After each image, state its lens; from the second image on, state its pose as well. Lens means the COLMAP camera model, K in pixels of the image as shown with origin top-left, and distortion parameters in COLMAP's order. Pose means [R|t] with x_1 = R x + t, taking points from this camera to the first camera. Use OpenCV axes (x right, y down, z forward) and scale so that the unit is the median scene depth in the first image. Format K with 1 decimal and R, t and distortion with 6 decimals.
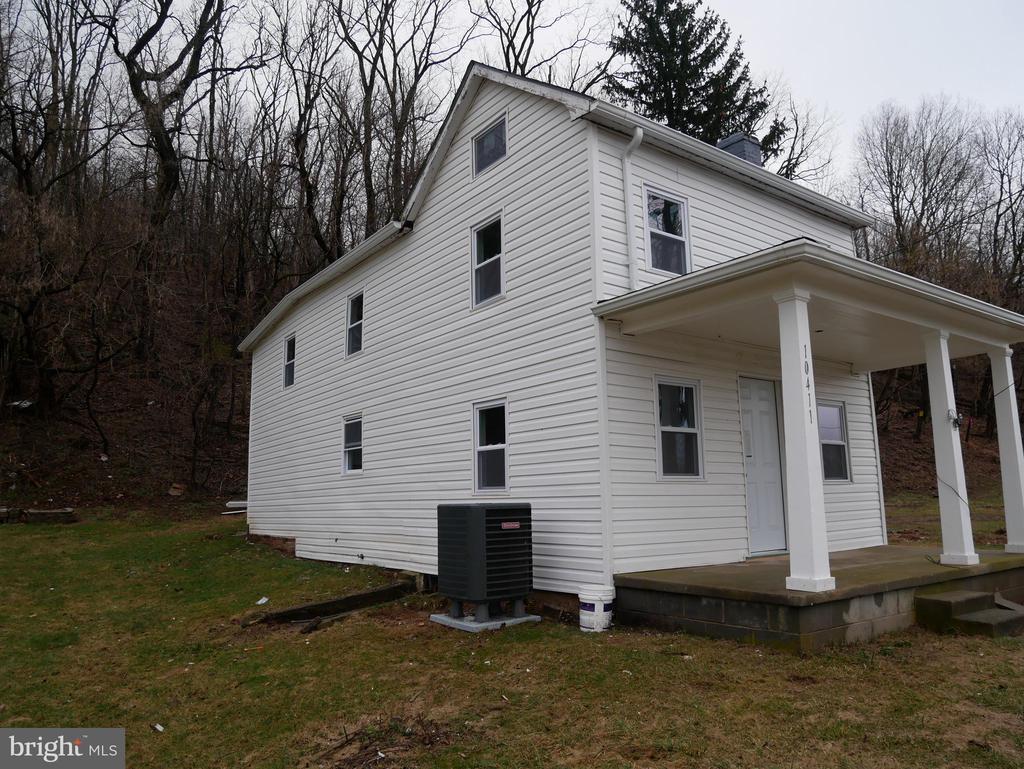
lens RADIAL K [[738.4, 0, 508.3], [0, 738.4, 391.5], [0, 0, 1]] dist [-0.065951, 0.014847]
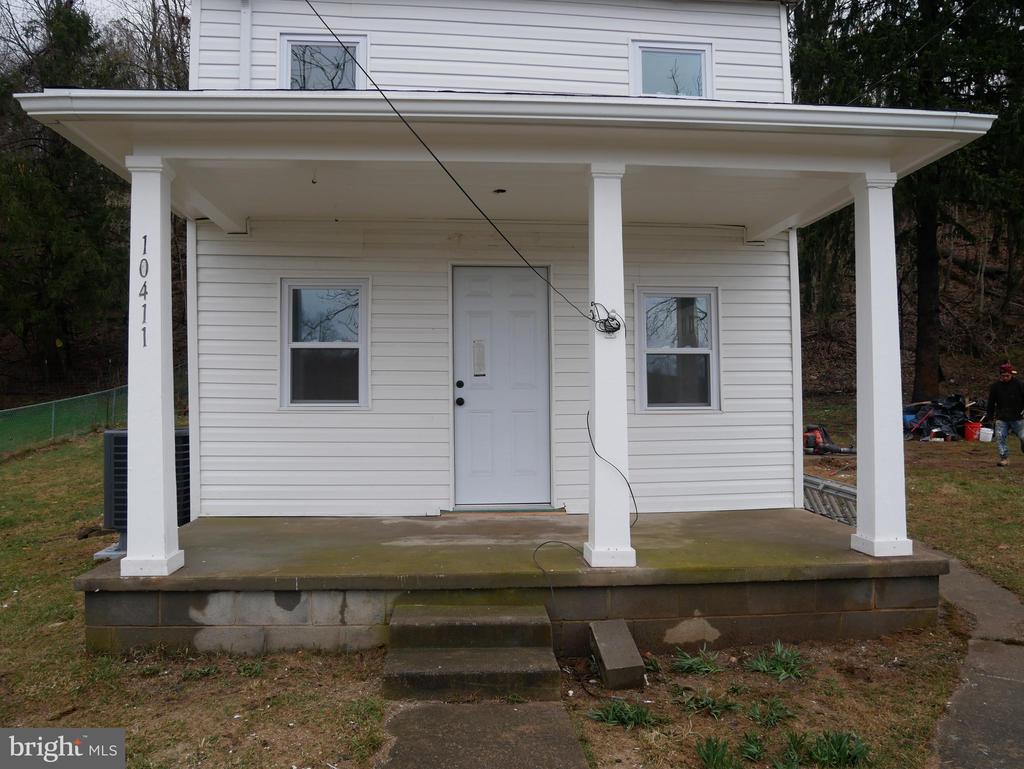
lens RADIAL K [[738.4, 0, 511.5], [0, 738.4, 388.0], [0, 0, 1]] dist [-0.065951, 0.014847]
pose [[0.852066, 0.004194, -0.523418, 0.824729], [0.066336, 0.991040, 0.115928, 0.019530], [0.519215, -0.133500, 0.844153, 0.436364]]
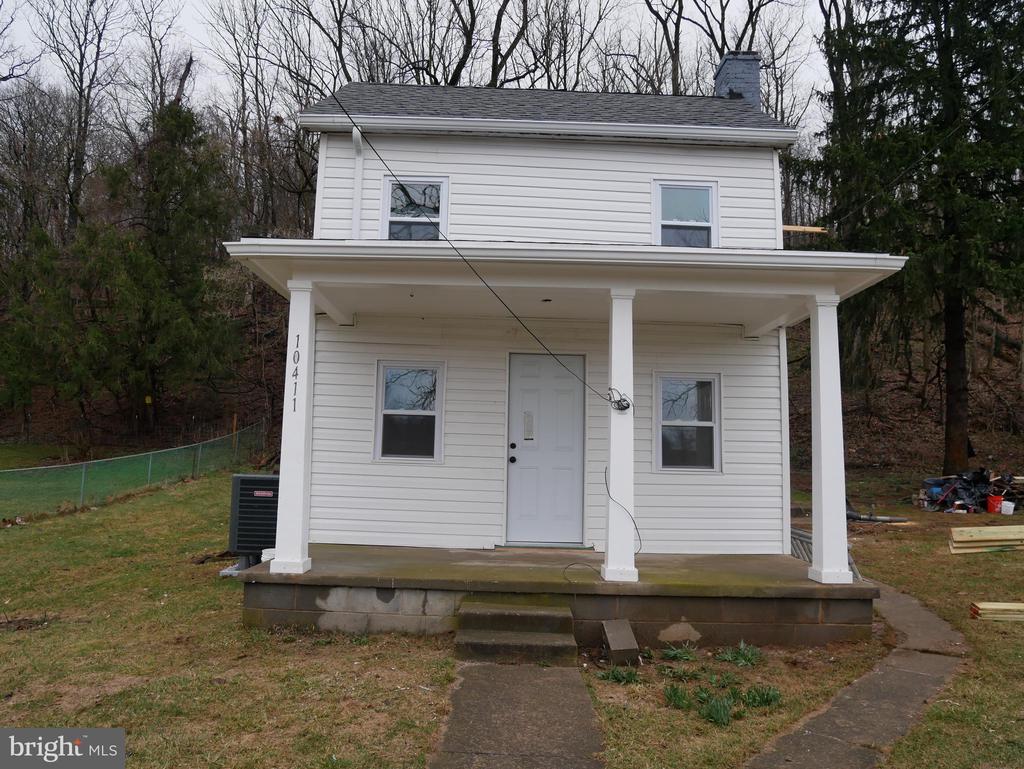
lens RADIAL K [[738.4, 0, 510.3], [0, 738.4, 389.5], [0, 0, 1]] dist [-0.065951, 0.014847]
pose [[0.811293, -0.023414, -0.584170, 0.954536], [0.046589, 0.998609, 0.024677, 0.001391], [0.582780, -0.047236, 0.811256, 0.255201]]
